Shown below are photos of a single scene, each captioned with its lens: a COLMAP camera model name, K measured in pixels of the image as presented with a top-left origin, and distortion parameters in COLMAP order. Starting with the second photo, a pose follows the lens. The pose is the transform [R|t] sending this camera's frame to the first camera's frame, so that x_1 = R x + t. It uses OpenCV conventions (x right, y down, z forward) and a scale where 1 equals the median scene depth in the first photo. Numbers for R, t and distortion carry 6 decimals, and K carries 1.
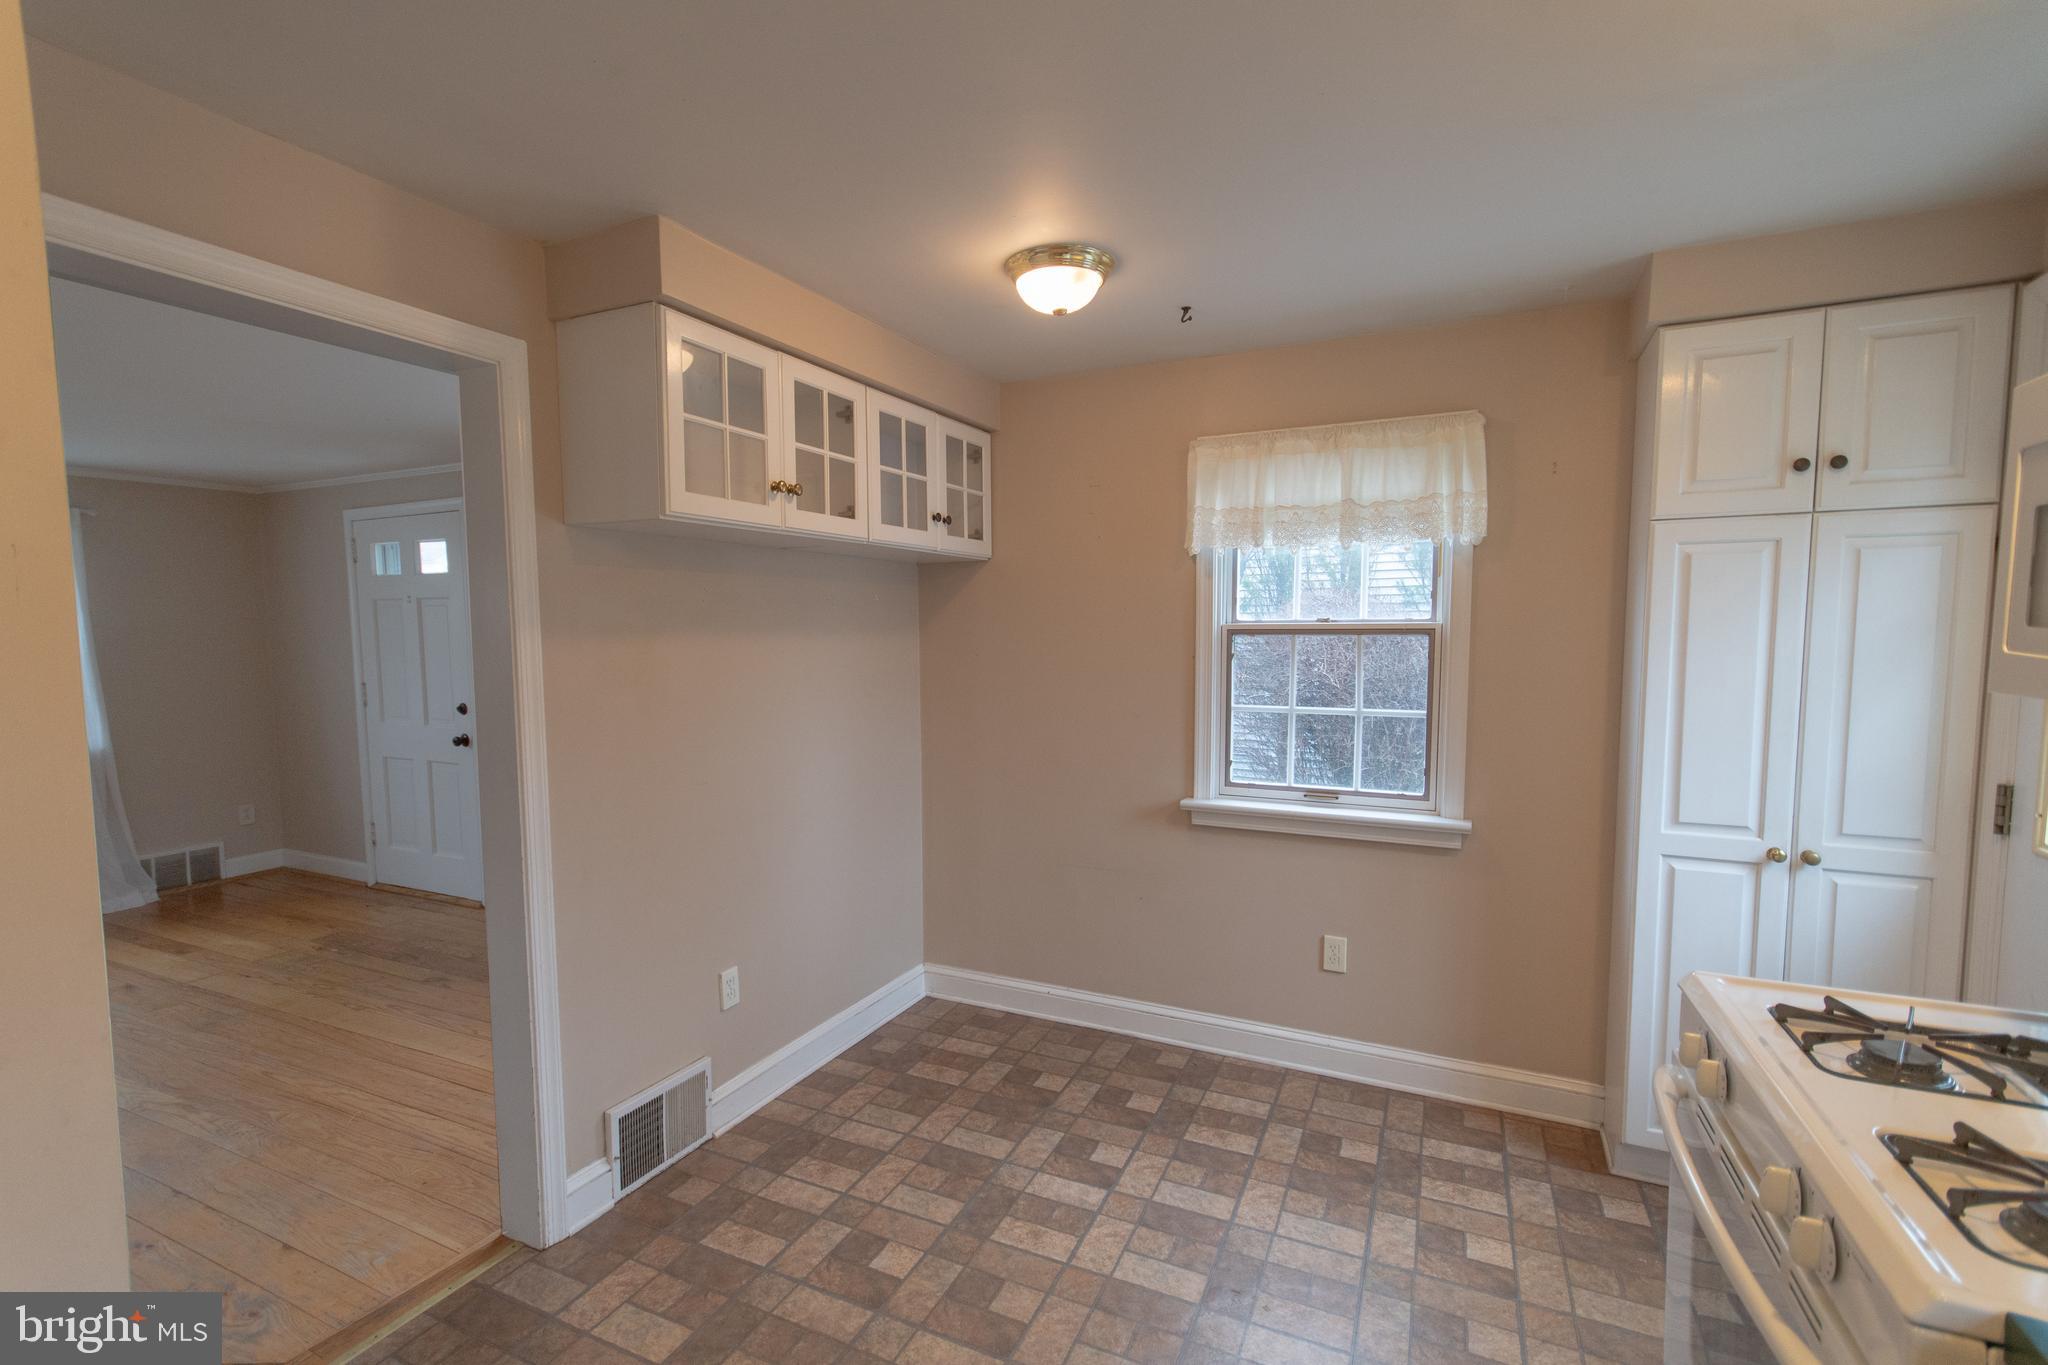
lens RADIAL K [[942.3, 0, 999.2], [0, 942.3, 699.8], [0, 0, 1]] dist [-0.000784, -0.000110]
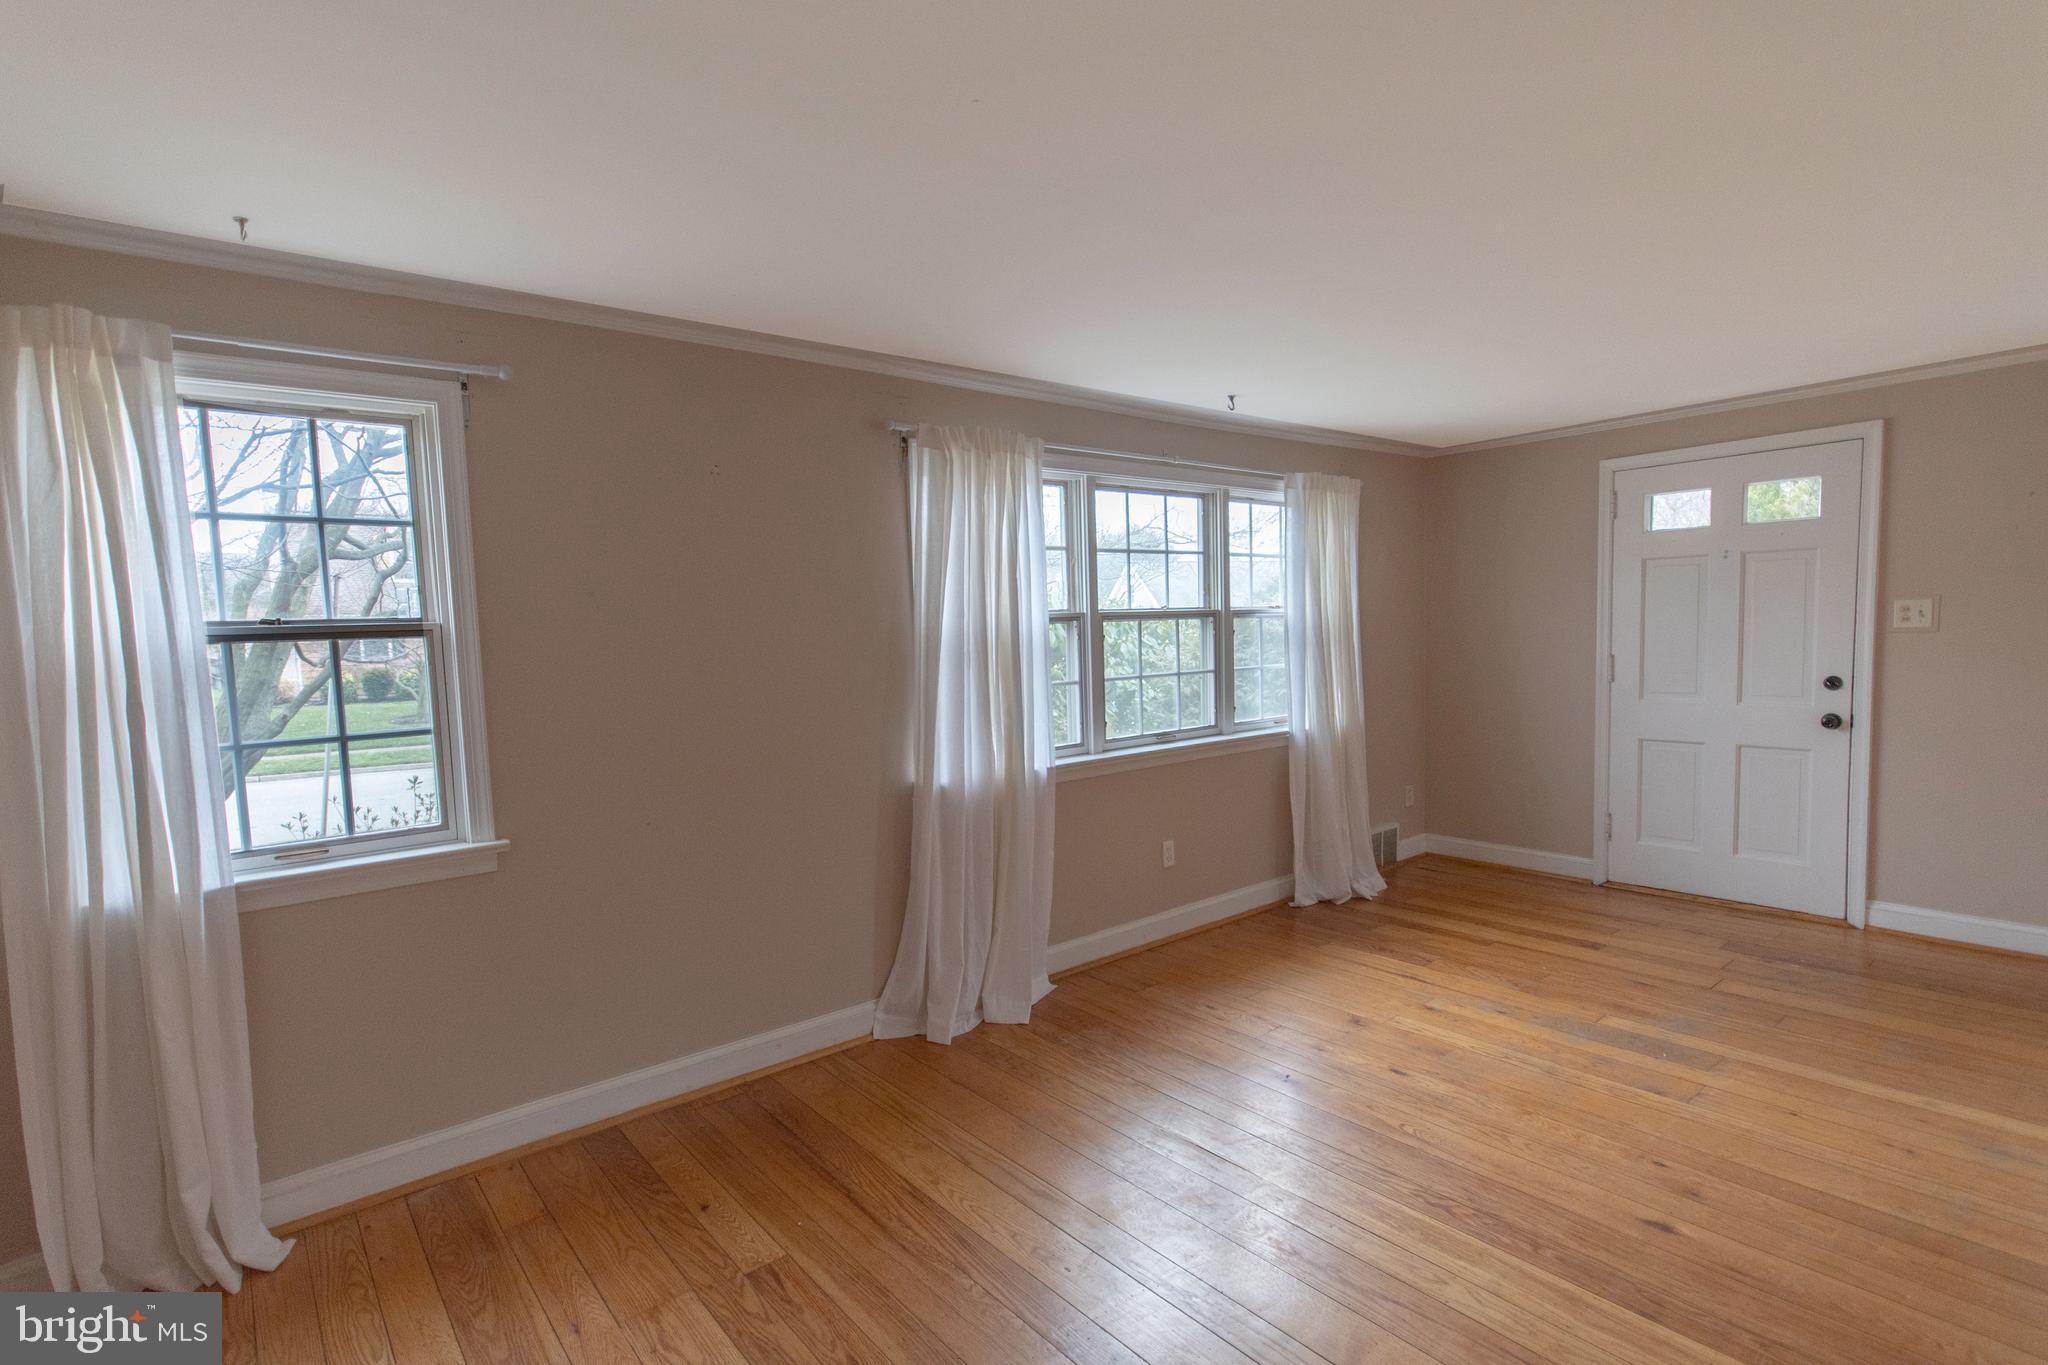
lens RADIAL K [[942.3, 0, 999.2], [0, 942.3, 699.8], [0, 0, 1]] dist [-0.000784, -0.000110]
pose [[0.894381, 0.009884, -0.447196, -0.705130], [-0.010730, 0.999942, 0.000642, 0.026474], [0.447176, 0.004224, 0.894436, -0.045186]]
